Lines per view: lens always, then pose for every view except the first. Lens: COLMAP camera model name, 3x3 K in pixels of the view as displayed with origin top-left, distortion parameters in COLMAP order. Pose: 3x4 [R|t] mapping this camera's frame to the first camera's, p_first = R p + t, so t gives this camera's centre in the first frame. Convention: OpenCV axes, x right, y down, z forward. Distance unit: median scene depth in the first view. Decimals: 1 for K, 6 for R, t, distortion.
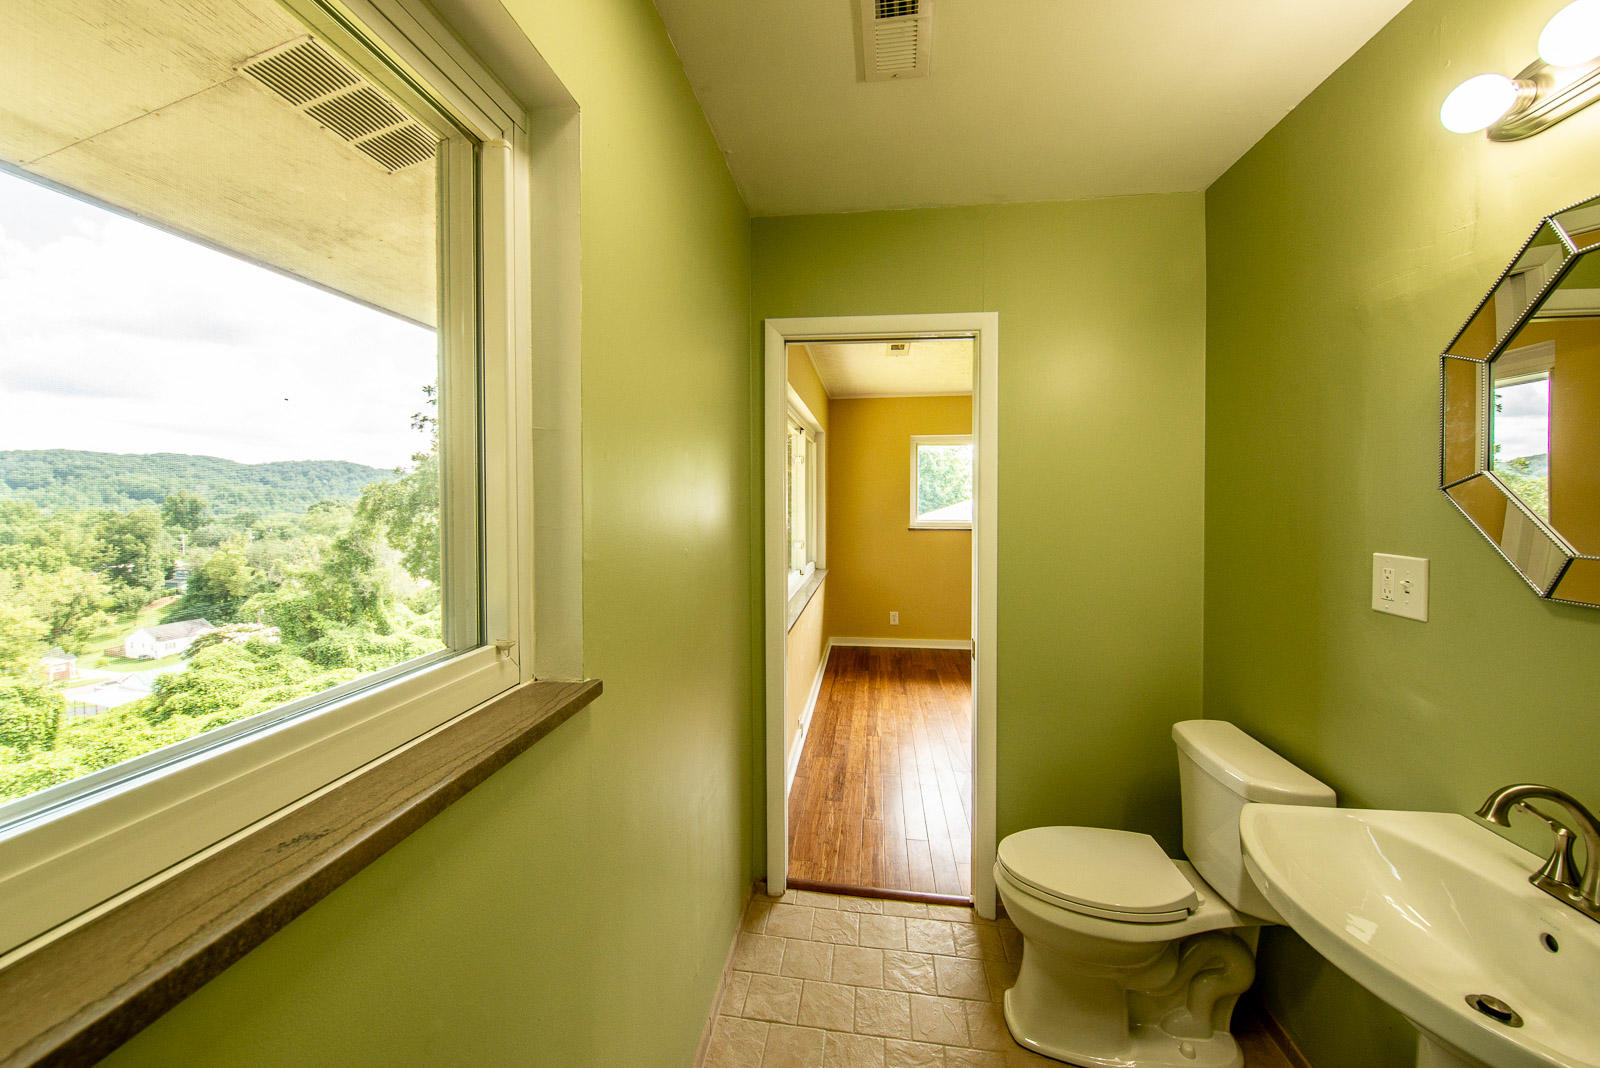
lens RADIAL K [[560.7, 0, 800.1], [0, 560.7, 502.9], [0, 0, 1]] dist [-0.014376, -0.001527]
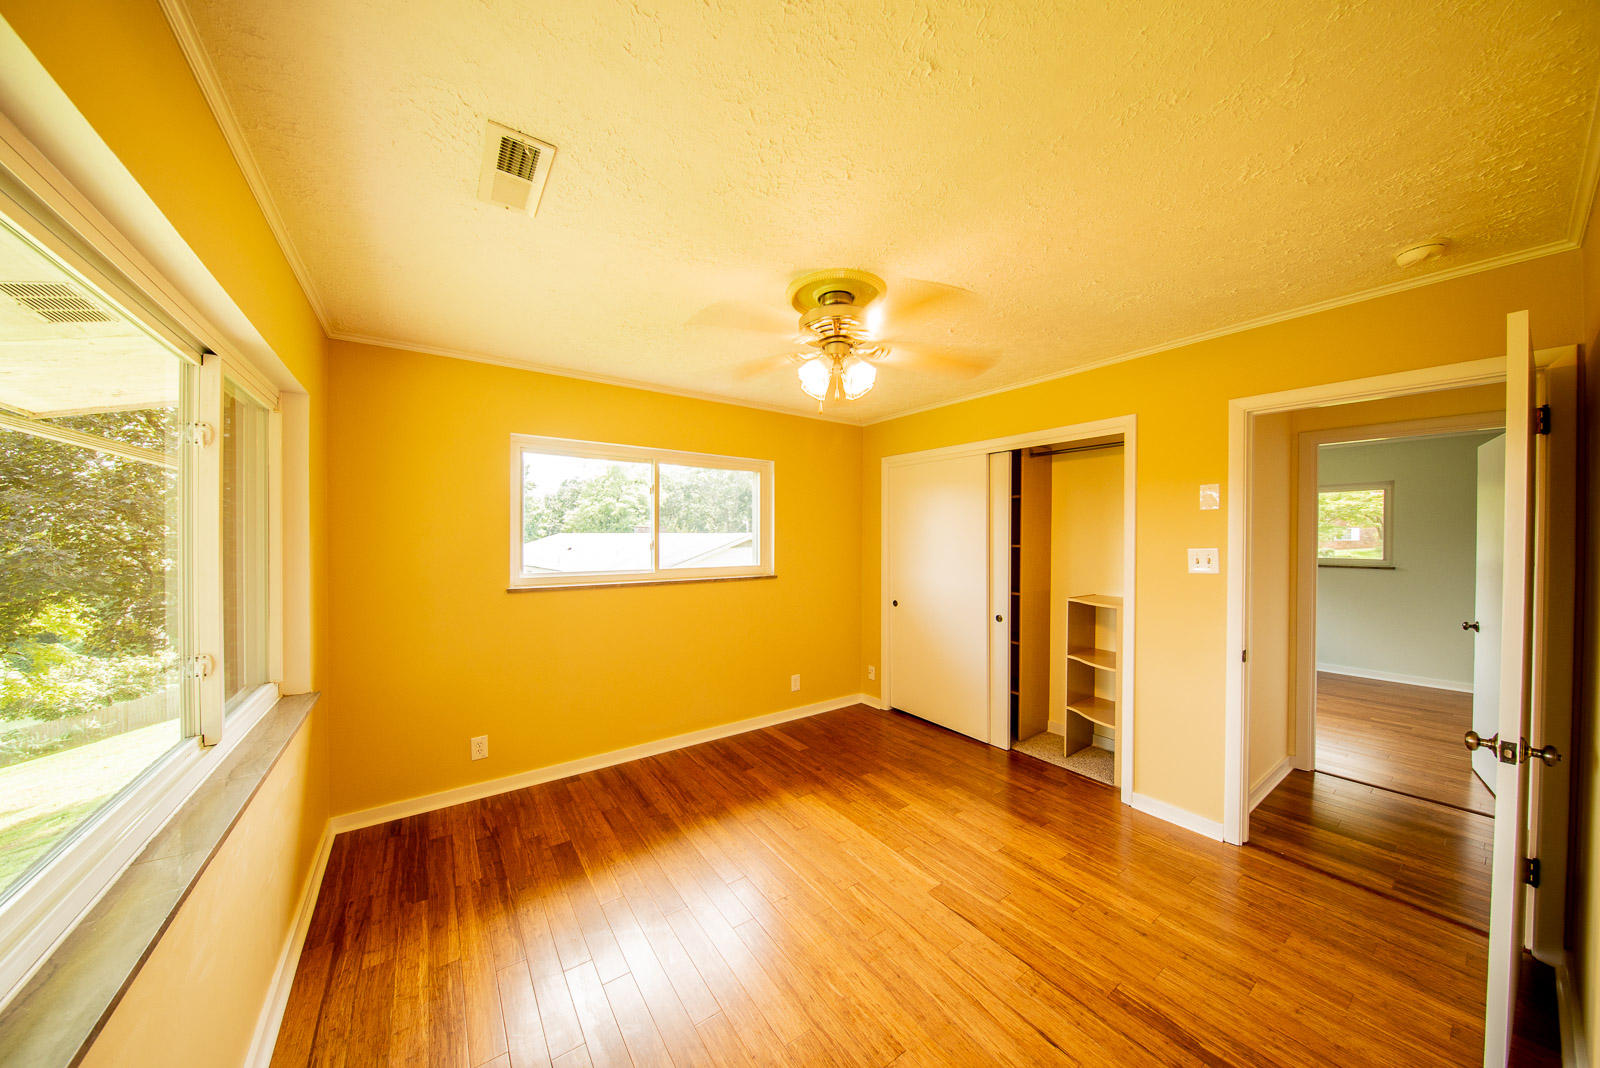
lens RADIAL K [[522.7, 0, 794.9], [0, 522.7, 530.5], [0, 0, 1]] dist [-0.010335, -0.001687]
pose [[0.738503, 0.001477, 0.674248, 0.156125], [0.010045, 0.999863, -0.013192, -0.018308], [-0.674175, 0.016515, 0.738387, 1.271154]]
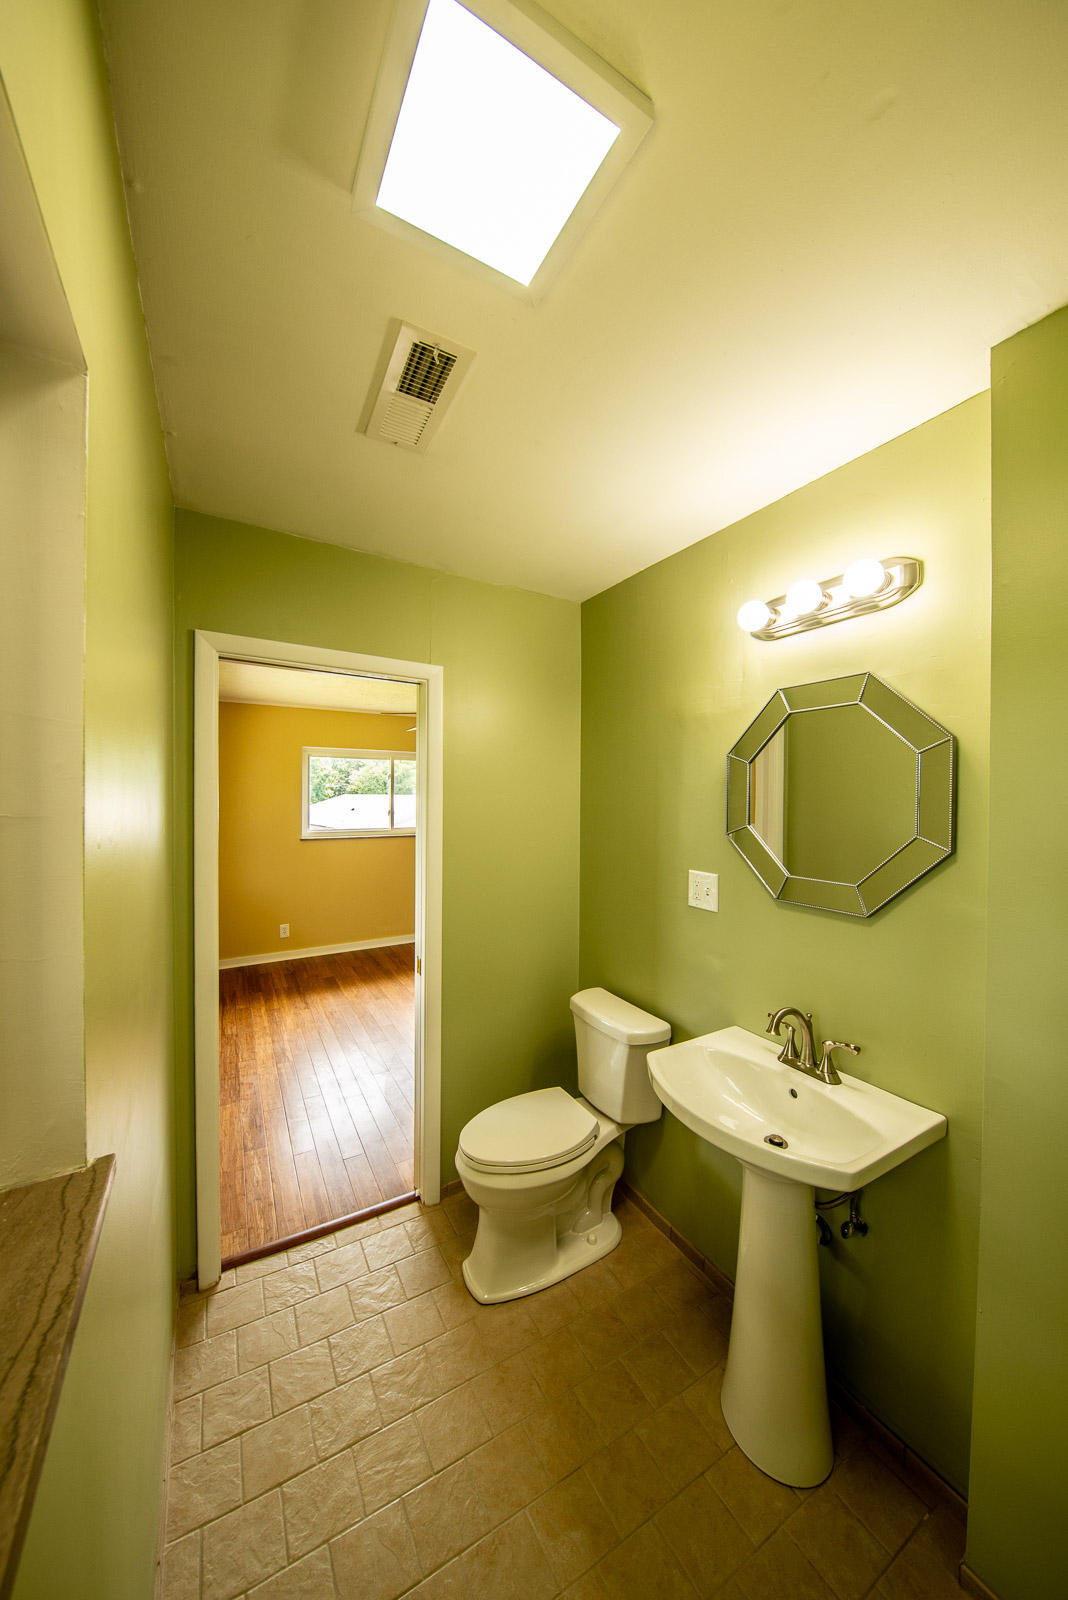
lens RADIAL K [[522.7, 0, 528.6], [0, 522.7, 799.7], [0, 0, 1]] dist [-0.010335, -0.001687]
pose [[0.793317, 0.001451, 0.608807, -0.160745], [-0.000424, 0.999998, -0.001831, -0.072071], [-0.608809, 0.001194, 0.793316, 0.055197]]
